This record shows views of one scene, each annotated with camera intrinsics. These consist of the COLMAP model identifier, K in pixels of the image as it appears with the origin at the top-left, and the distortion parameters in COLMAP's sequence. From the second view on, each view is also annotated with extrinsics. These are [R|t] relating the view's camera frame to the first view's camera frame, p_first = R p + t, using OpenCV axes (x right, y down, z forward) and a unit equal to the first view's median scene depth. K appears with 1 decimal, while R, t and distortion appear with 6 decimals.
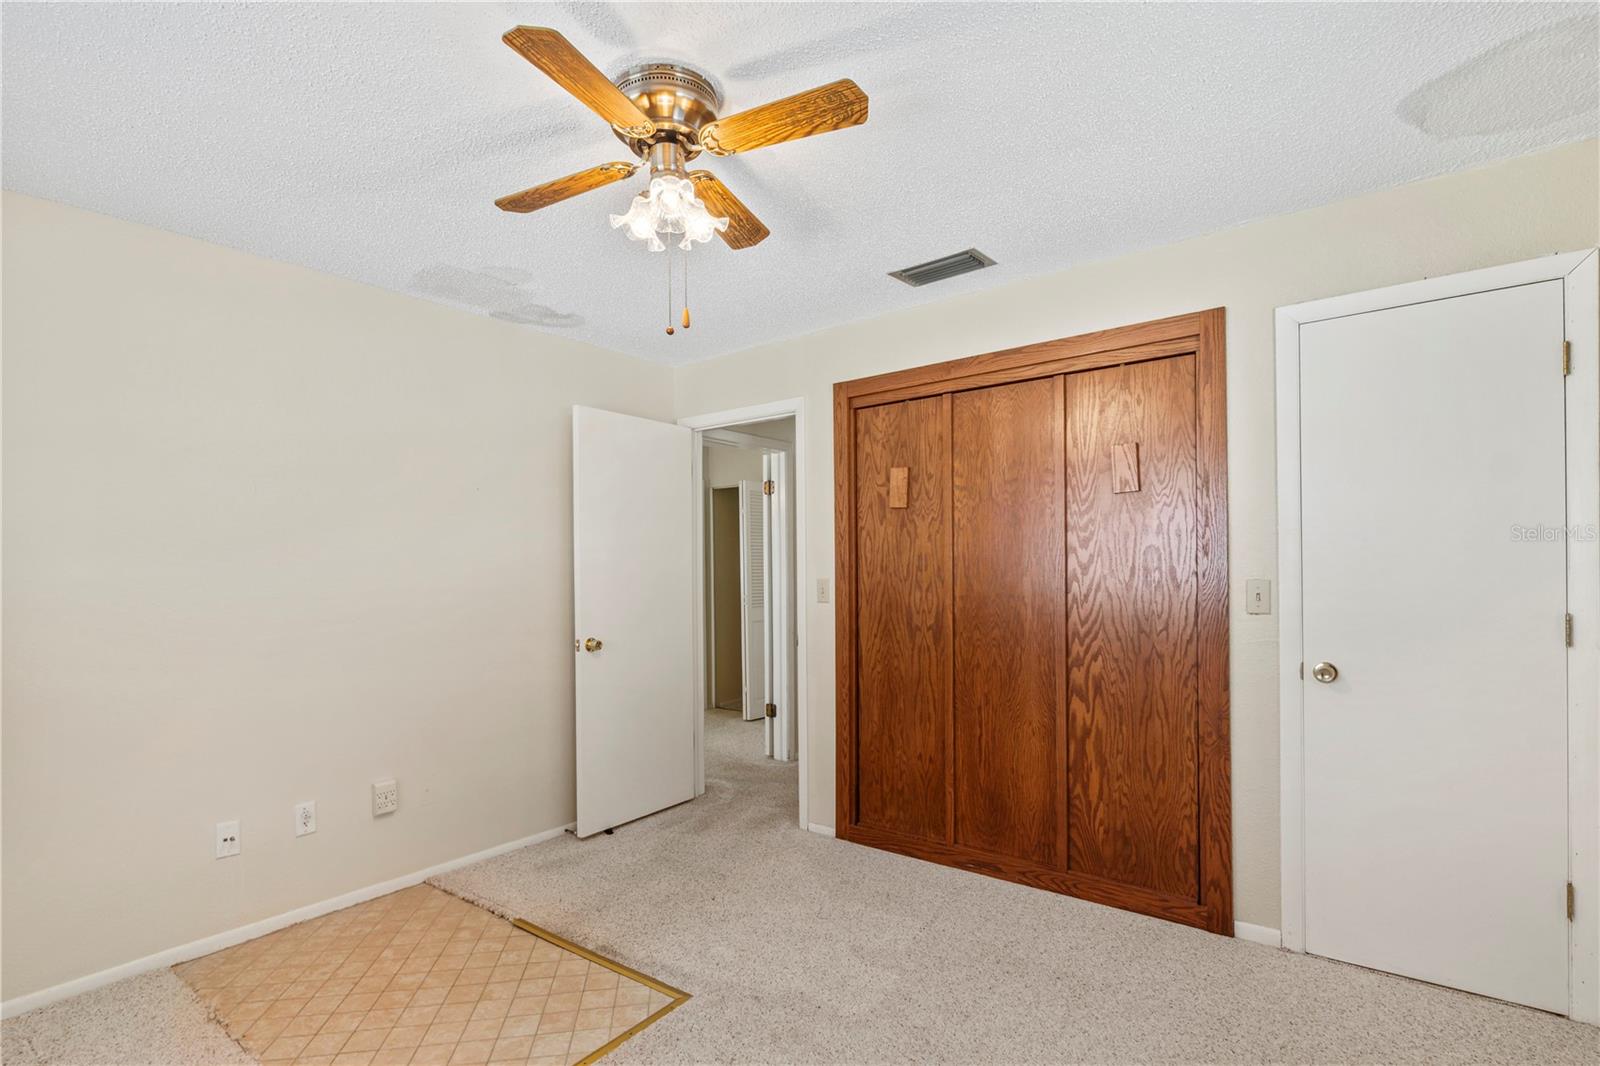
lens RADIAL K [[766.4, 0, 804.9], [0, 766.4, 569.8], [0, 0, 1]] dist [0.000359, 0.000263]
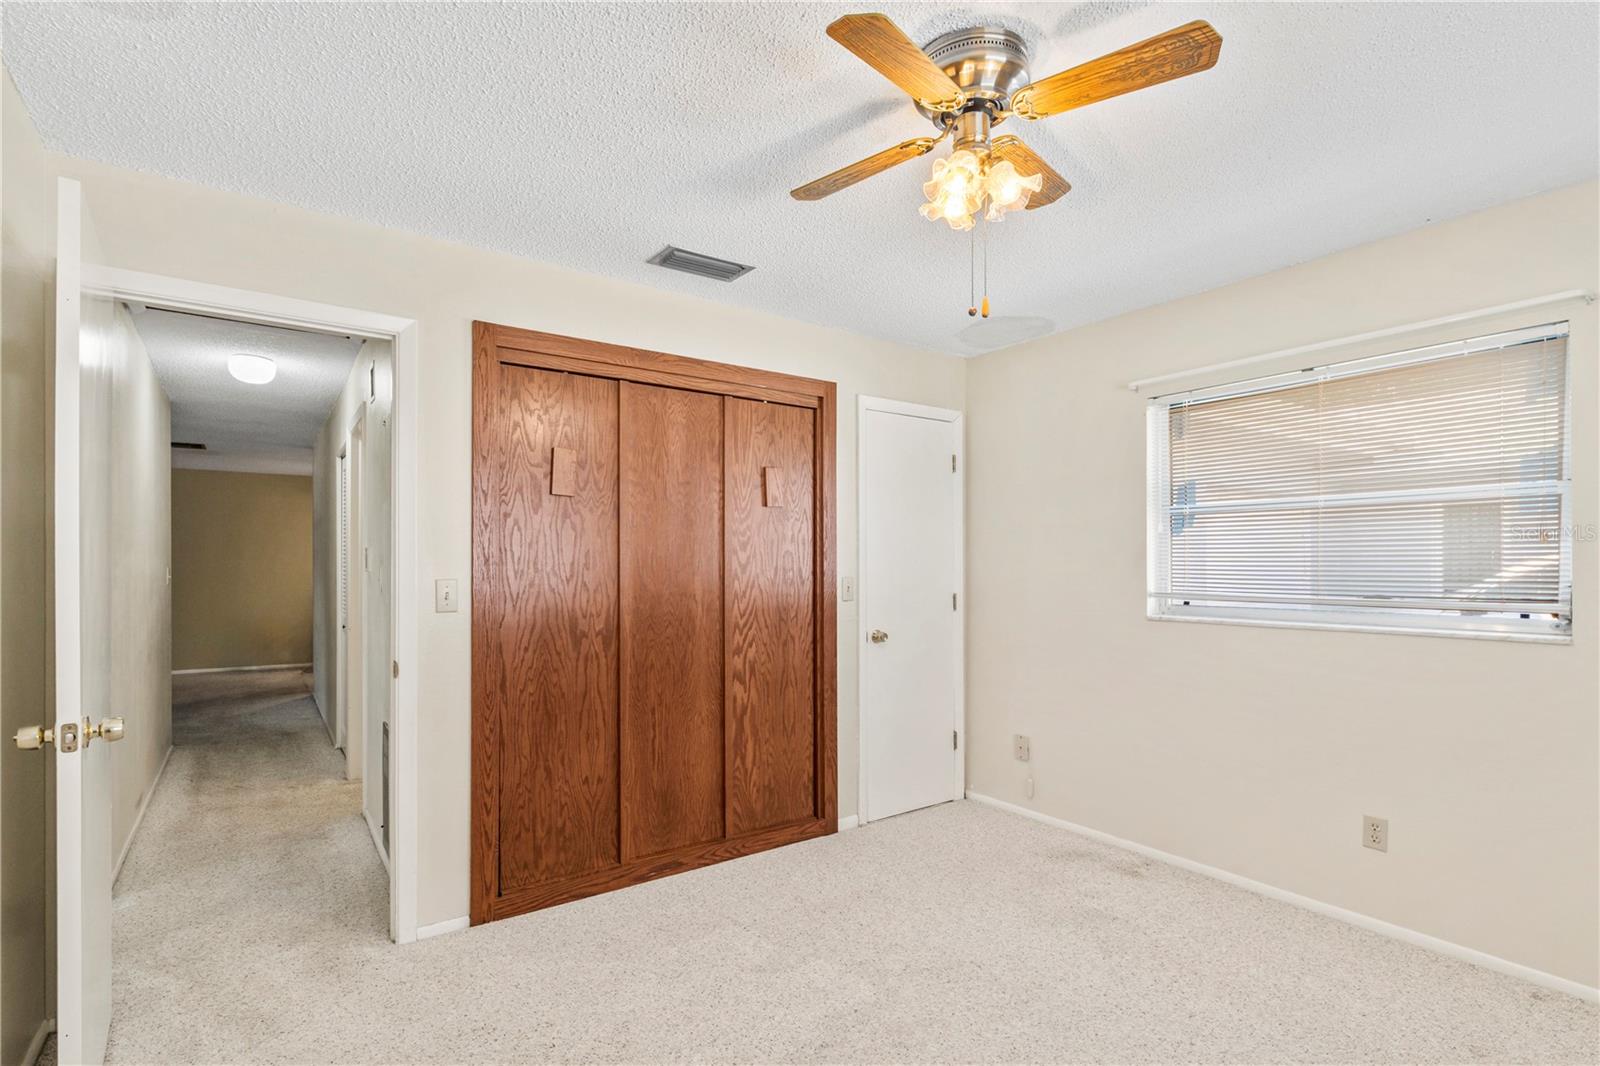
lens RADIAL K [[759.1, 0, 798.8], [0, 759.1, 562.1], [0, 0, 1]] dist [-0.000039, -0.000079]
pose [[0.294089, 0.017117, 0.955625, -0.720582], [-0.002610, 0.999850, -0.017106, 0.008269], [-0.955775, 0.002536, 0.294089, 0.595021]]
